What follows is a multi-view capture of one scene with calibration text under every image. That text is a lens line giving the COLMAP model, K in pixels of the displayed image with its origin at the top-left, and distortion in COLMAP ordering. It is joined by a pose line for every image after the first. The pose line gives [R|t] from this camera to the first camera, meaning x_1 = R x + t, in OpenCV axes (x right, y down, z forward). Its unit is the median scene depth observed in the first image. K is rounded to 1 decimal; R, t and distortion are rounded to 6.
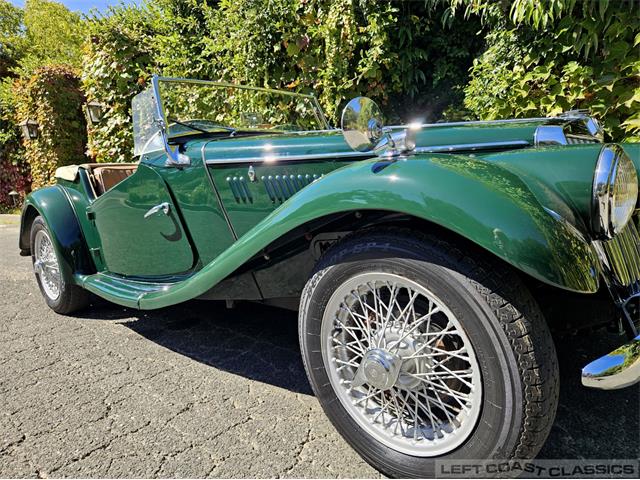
lens RADIAL K [[430.7, 0, 317.8], [0, 430.7, 237.9], [0, 0, 1]] dist [0.037897, -0.029101]
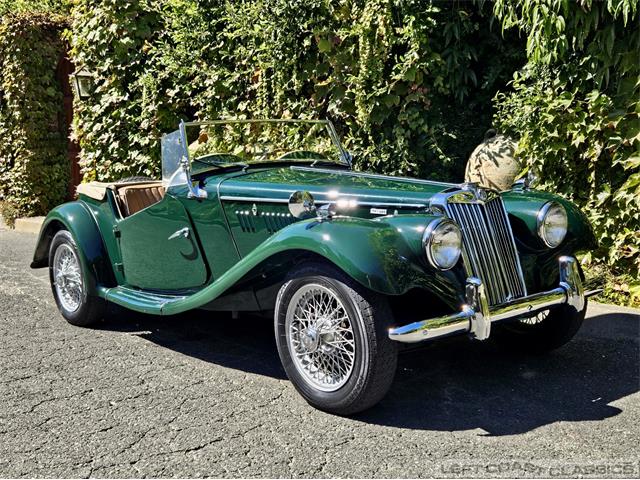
lens RADIAL K [[744.1, 0, 326.7], [0, 744.1, 240.7], [0, 0, 1]] dist [0.051608, 0.000000]
pose [[0.992976, 0.035818, -0.112763, 0.271982], [-0.038369, 0.999053, -0.020536, -0.018066], [0.111920, 0.024718, 0.993410, -1.017011]]
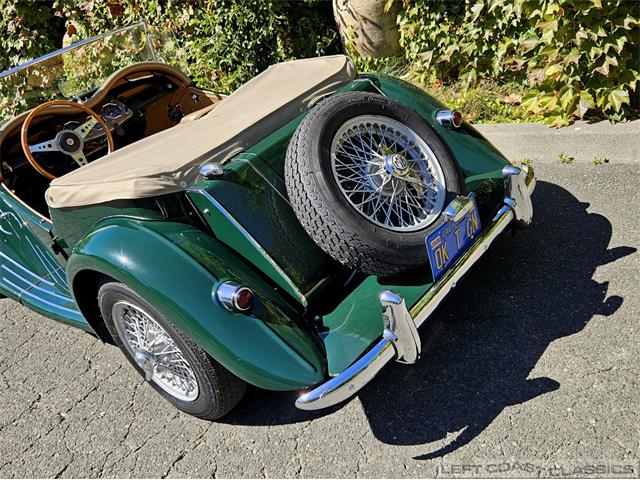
lens RADIAL K [[566.5, 0, 315.7], [0, 566.5, 238.3], [0, 0, 1]] dist [0.036571, -0.031067]
pose [[0.969852, -0.239991, -0.042317, 0.285532], [0.240543, 0.914939, 0.324078, -0.284325], [-0.039058, -0.324487, 0.945083, -0.447083]]
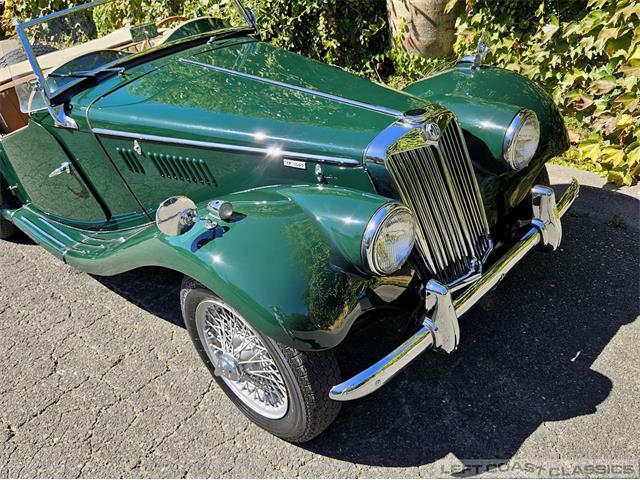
lens RADIAL K [[566.5, 0, 316.4], [0, 566.5, 236.4], [0, 0, 1]] dist [0.036571, -0.031067]
pose [[0.995935, -0.070433, -0.056145, 0.276931], [0.086492, 0.921818, 0.377851, -0.368214], [0.025142, -0.381171, 0.924163, -0.243760]]
